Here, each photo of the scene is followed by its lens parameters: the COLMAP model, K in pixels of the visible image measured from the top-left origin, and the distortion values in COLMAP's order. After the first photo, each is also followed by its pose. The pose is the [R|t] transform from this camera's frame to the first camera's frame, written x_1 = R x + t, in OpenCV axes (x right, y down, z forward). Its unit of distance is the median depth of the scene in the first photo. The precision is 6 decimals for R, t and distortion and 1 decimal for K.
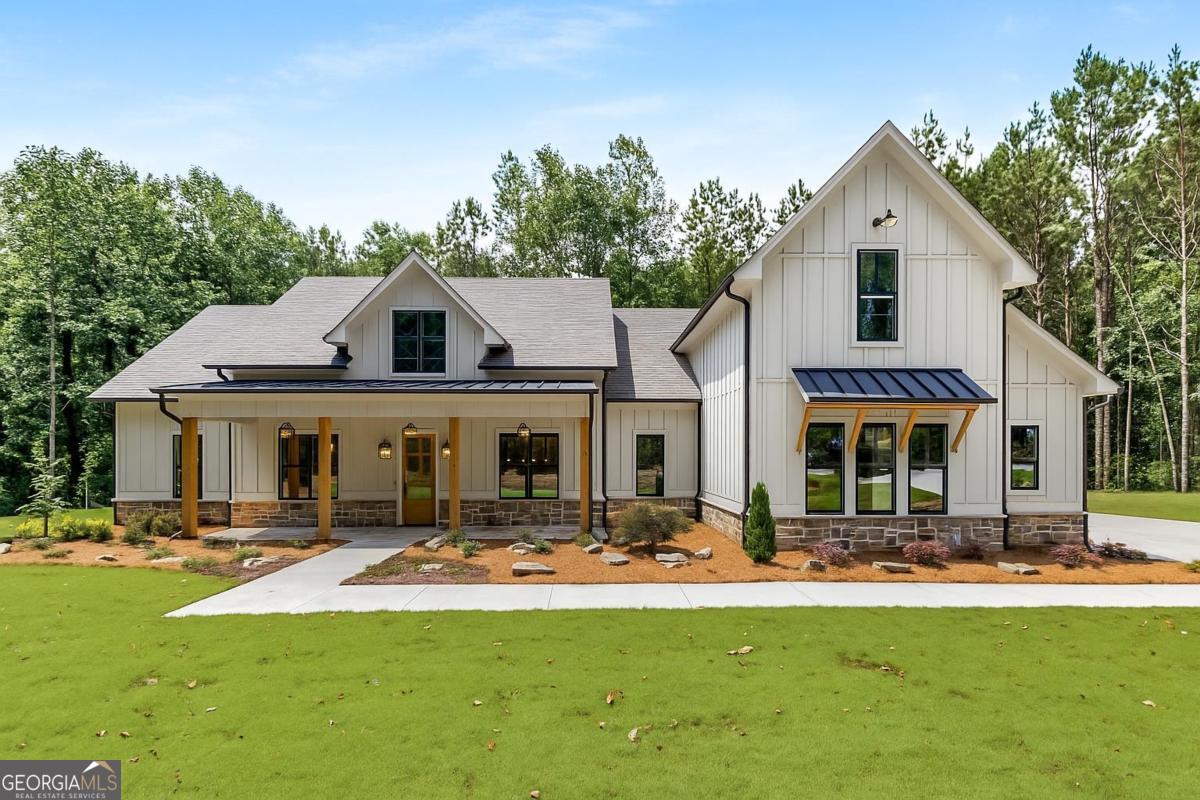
lens RADIAL K [[578.9, 0, 600.9], [0, 578.9, 397.1], [0, 0, 1]] dist [0.001396, 0.000010]
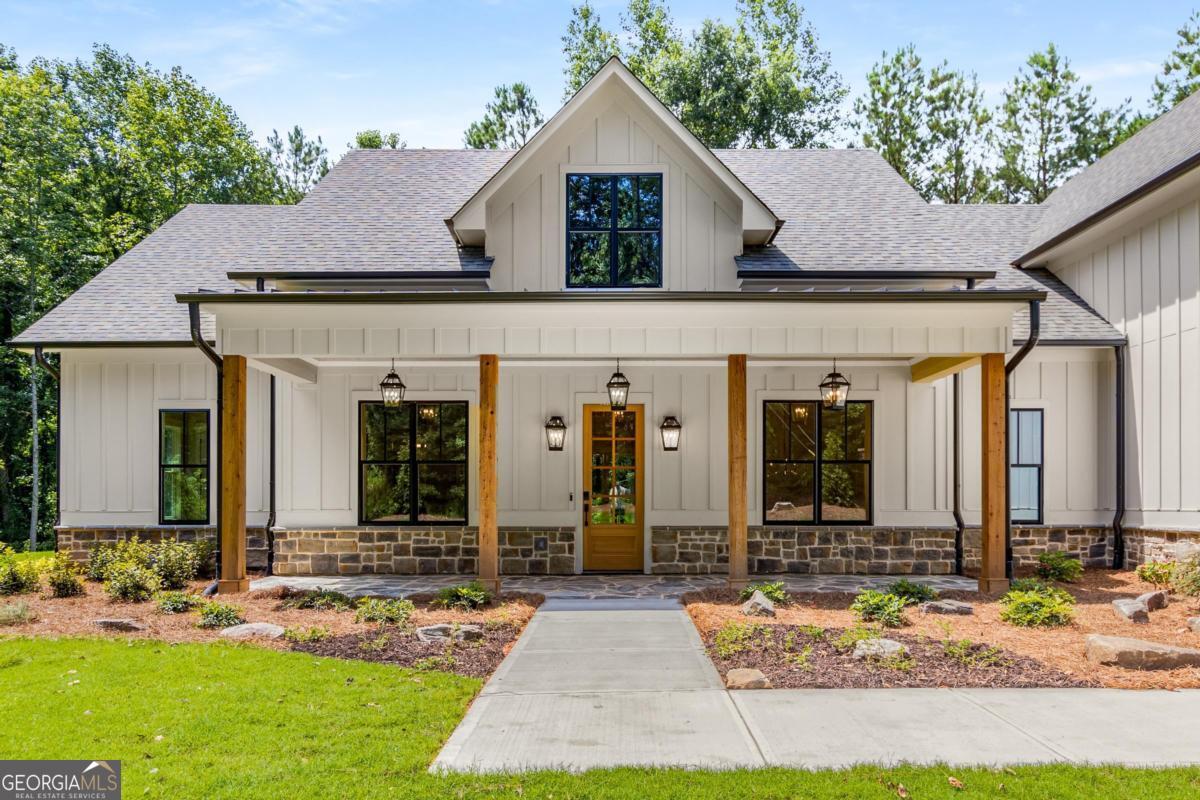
lens RADIAL K [[829.3, 0, 599.5], [0, 829.3, 402.6], [0, 0, 1]] dist [0.001767, -0.000217]
pose [[0.999163, -0.008154, -0.040078, -0.297333], [0.007723, 0.999911, -0.010888, 0.072477], [0.040163, 0.010569, 0.999137, 0.233573]]
